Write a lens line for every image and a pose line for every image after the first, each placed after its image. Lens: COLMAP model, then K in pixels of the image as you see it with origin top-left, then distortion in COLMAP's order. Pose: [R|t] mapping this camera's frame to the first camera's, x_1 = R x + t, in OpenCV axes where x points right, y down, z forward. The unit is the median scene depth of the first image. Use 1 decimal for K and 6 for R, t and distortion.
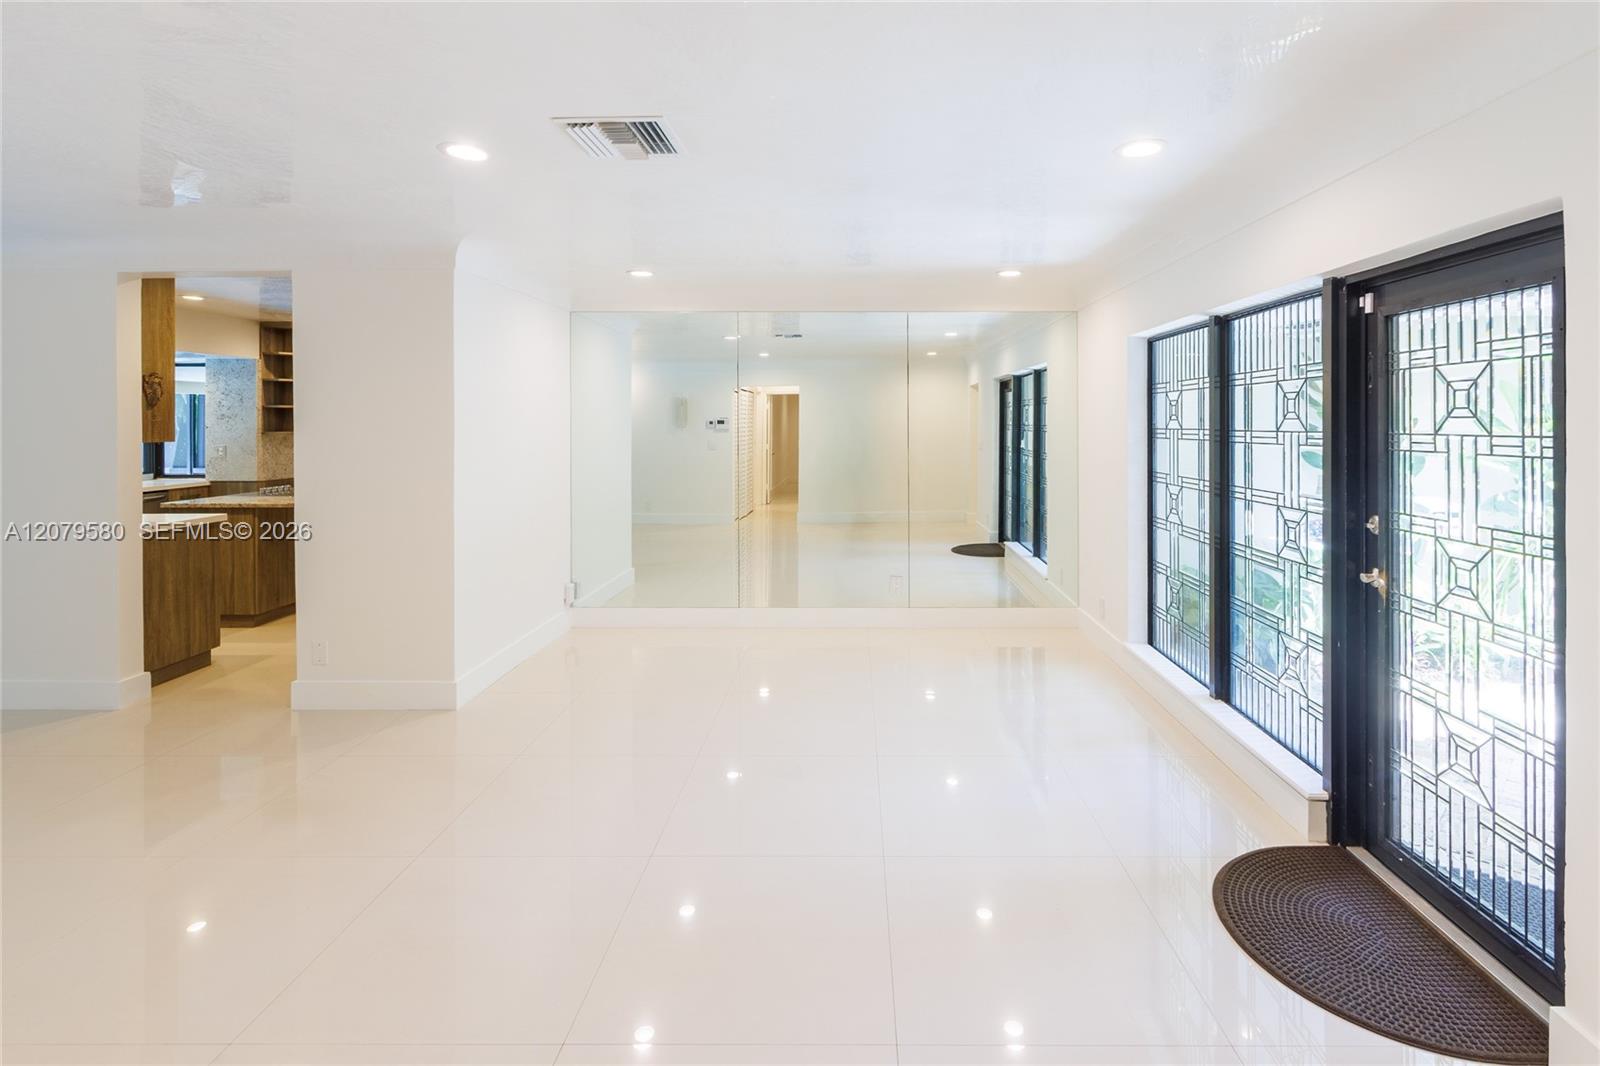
lens RADIAL K [[757.3, 0, 852.4], [0, 757.3, 421.9], [0, 0, 1]] dist [-0.000599, -0.000340]
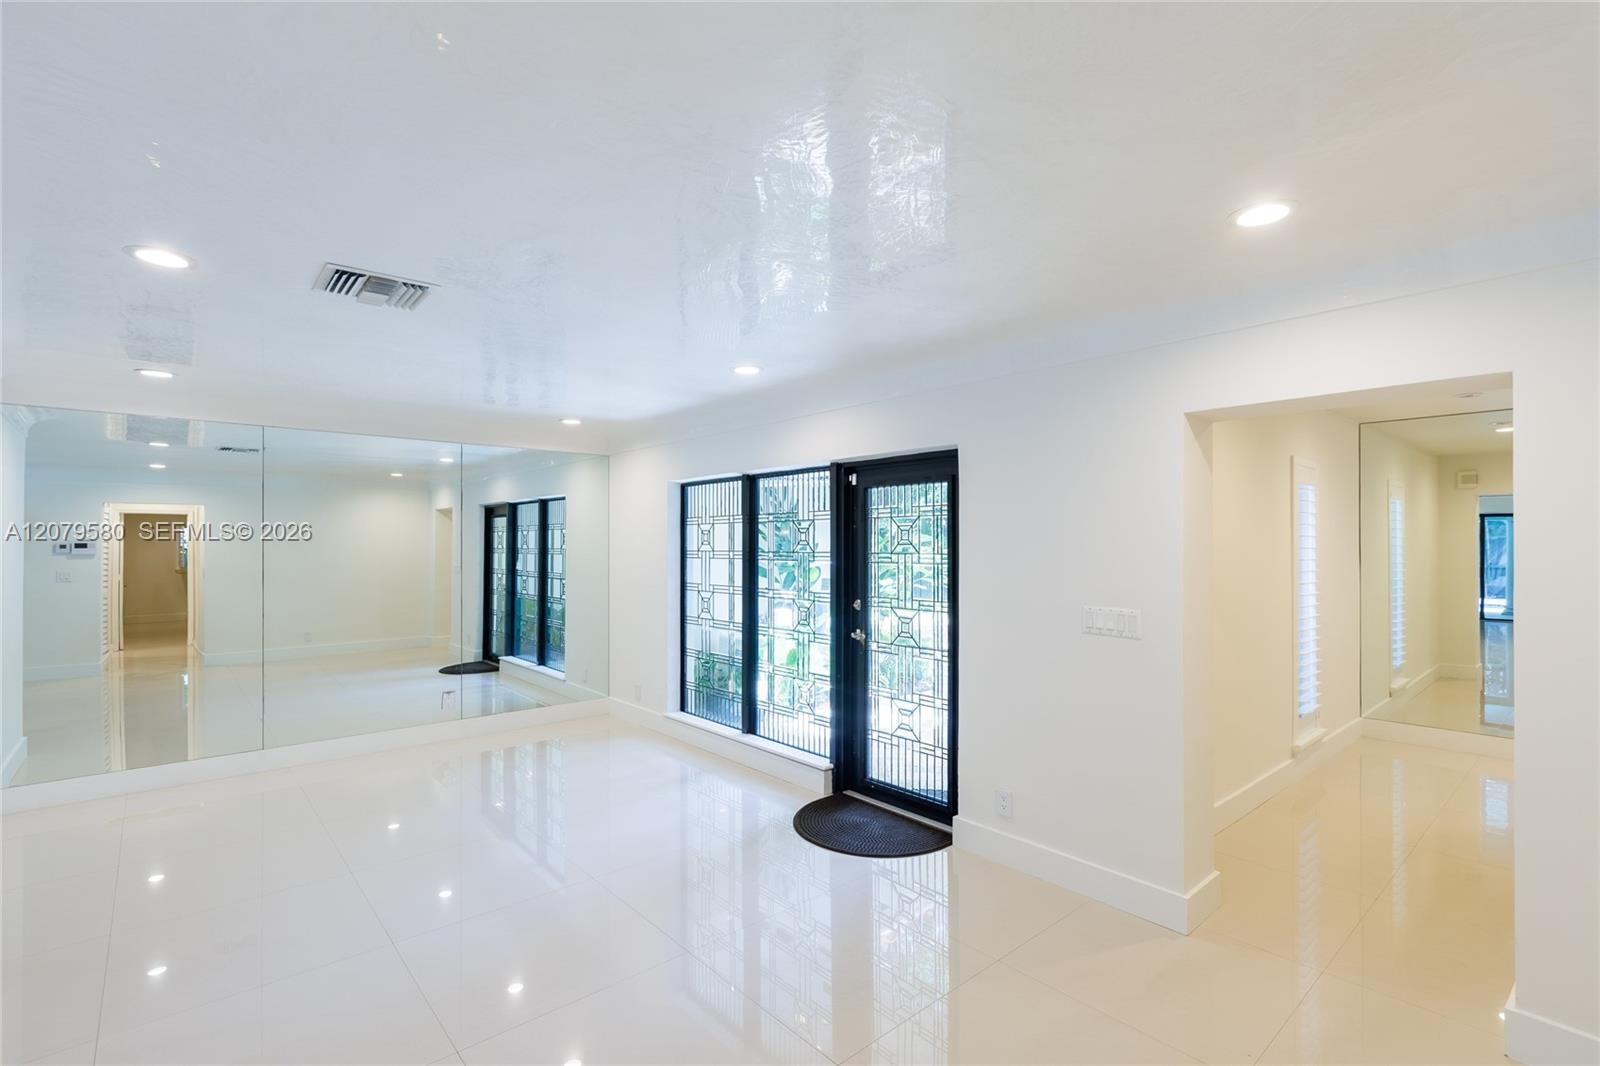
lens RADIAL K [[719.7, 0, 803.2], [0, 719.7, 545.3], [0, 0, 1]] dist [-0.001613, -0.000886]
pose [[0.750657, -0.001937, 0.660690, -0.374178], [0.000550, 0.999997, 0.002307, -0.005007], [-0.660692, -0.001368, 0.750656, -0.130362]]
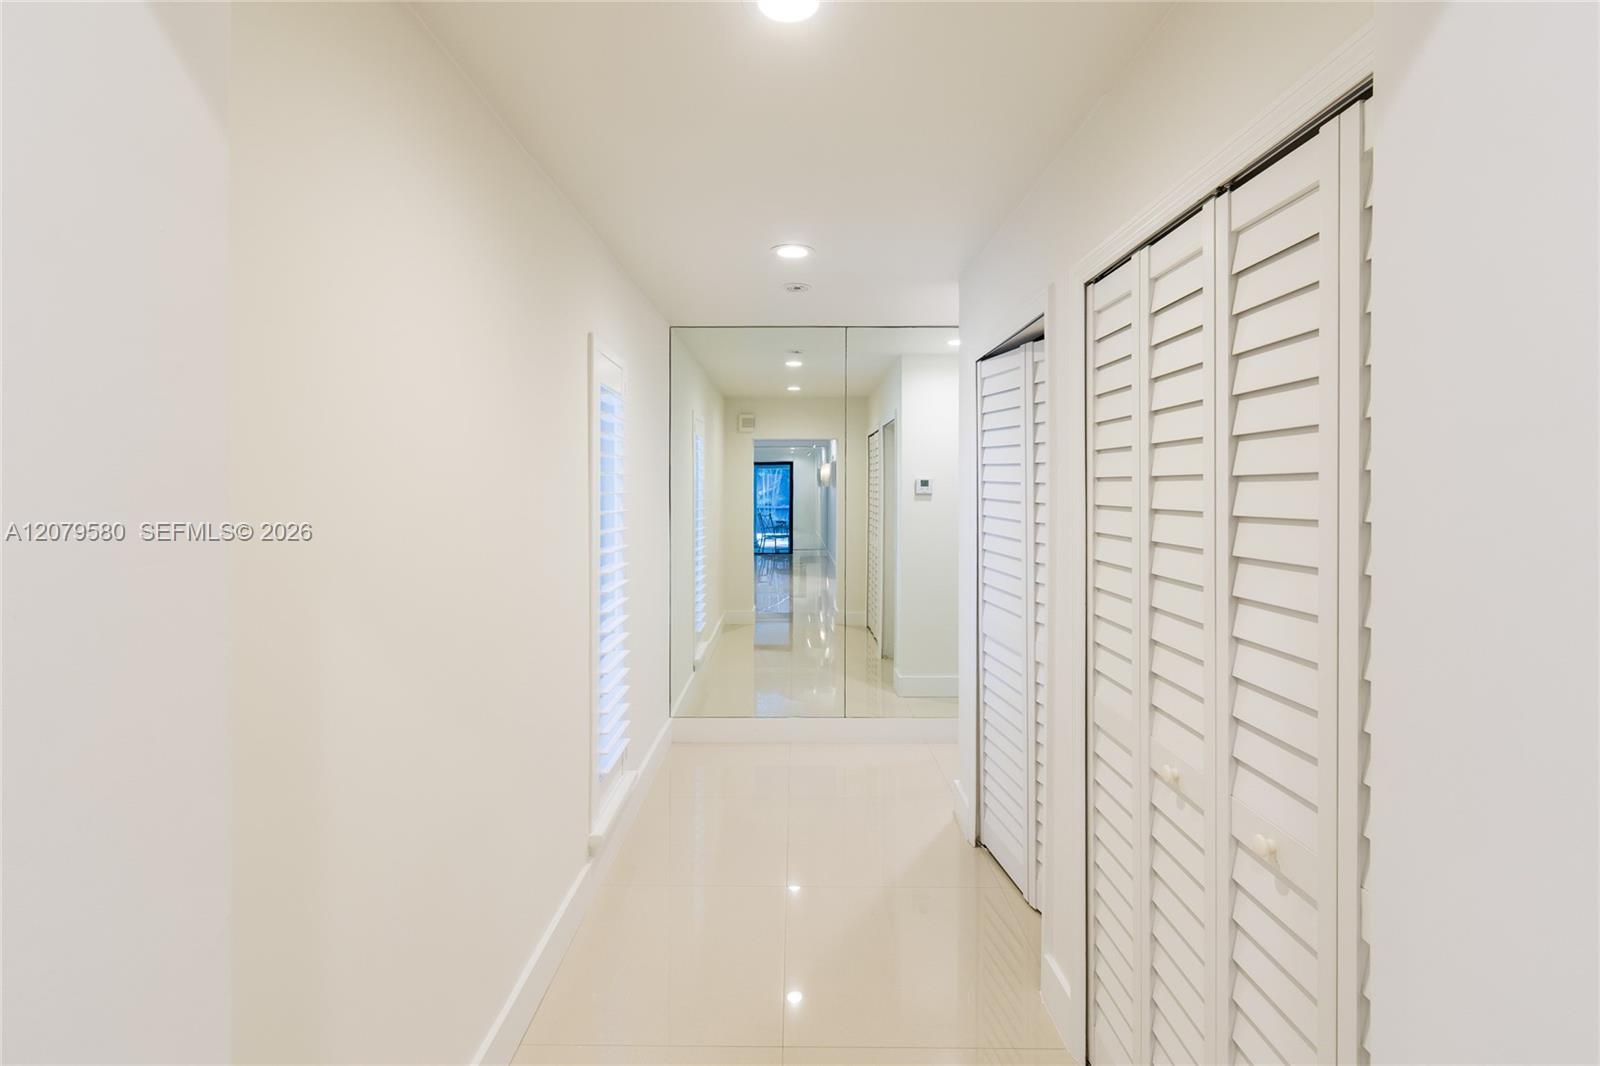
lens RADIAL K [[760.9, 0, 799.4], [0, 760.9, 491.3], [0, 0, 1]] dist [0.000539, -0.000042]
pose [[-0.009062, -0.002719, 0.999955, 0.332295], [-0.004626, 0.999986, 0.002677, 0.000056], [-0.999948, -0.004602, -0.009075, 0.045624]]
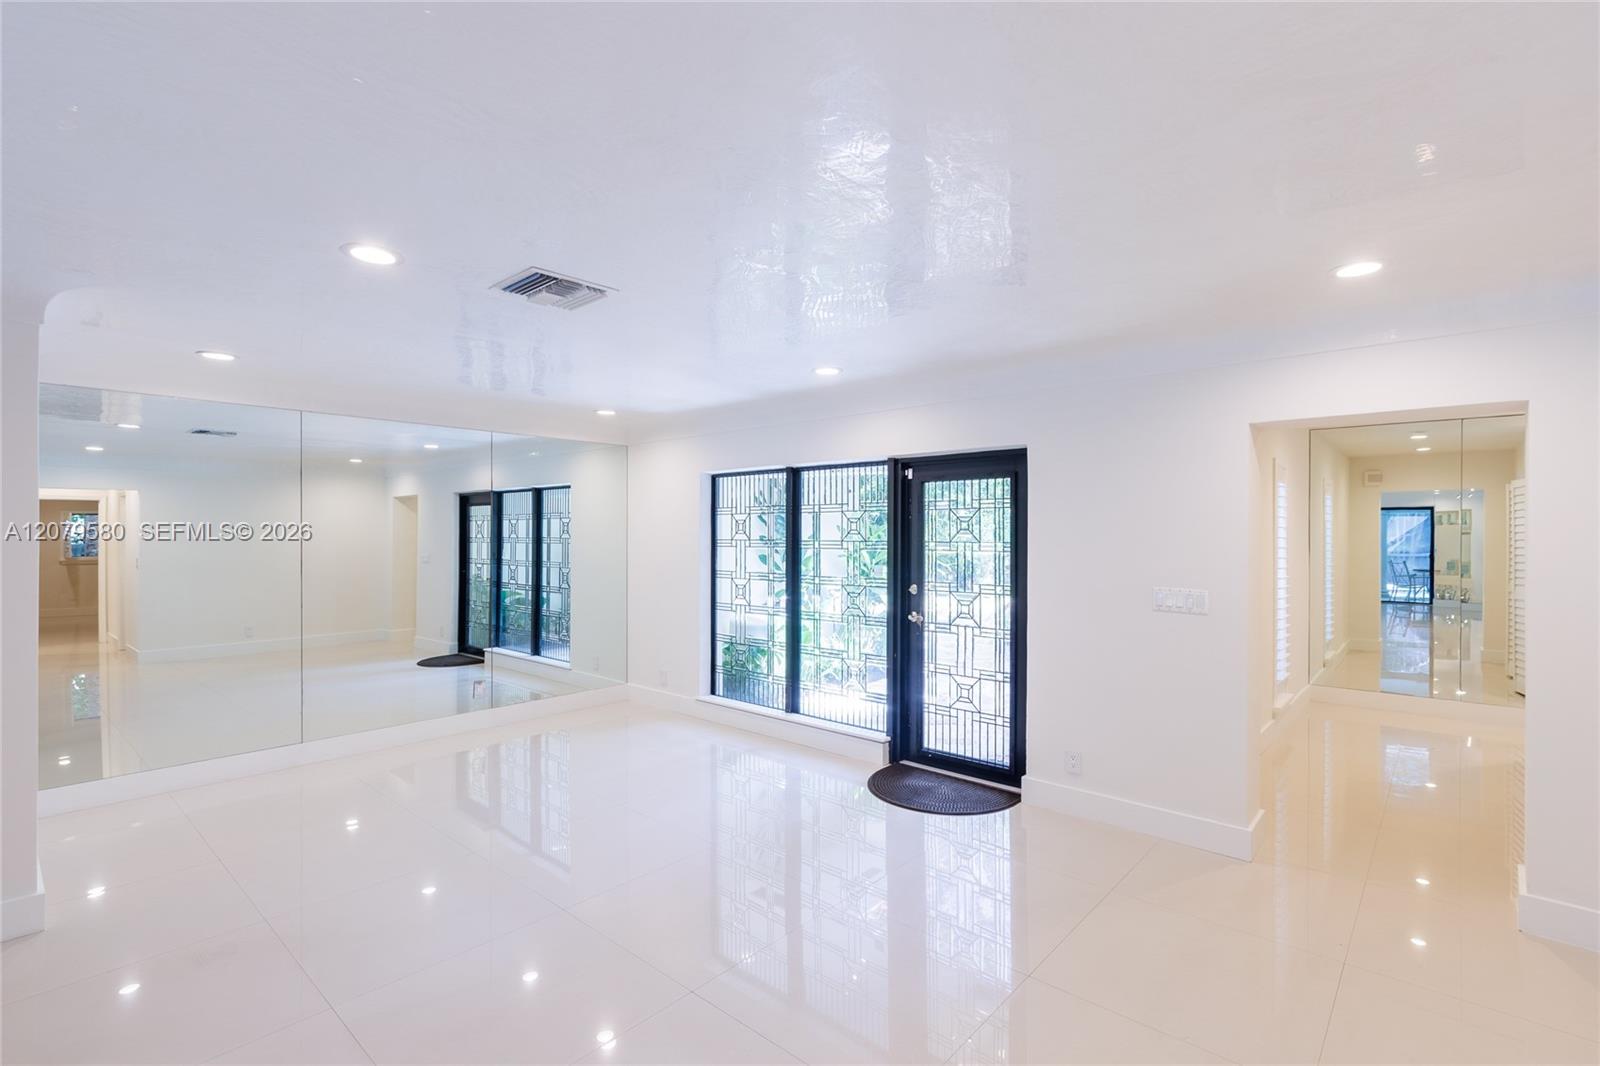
lens RADIAL K [[718.3, 0, 810.0], [0, 718.3, 539.4], [0, 0, 1]] dist [-0.001564, 0.000046]
pose [[0.662480, -0.005888, 0.749056, -0.614565], [-0.001021, 0.999961, 0.008763, -0.004696], [-0.749079, -0.006570, 0.662448, -0.008457]]
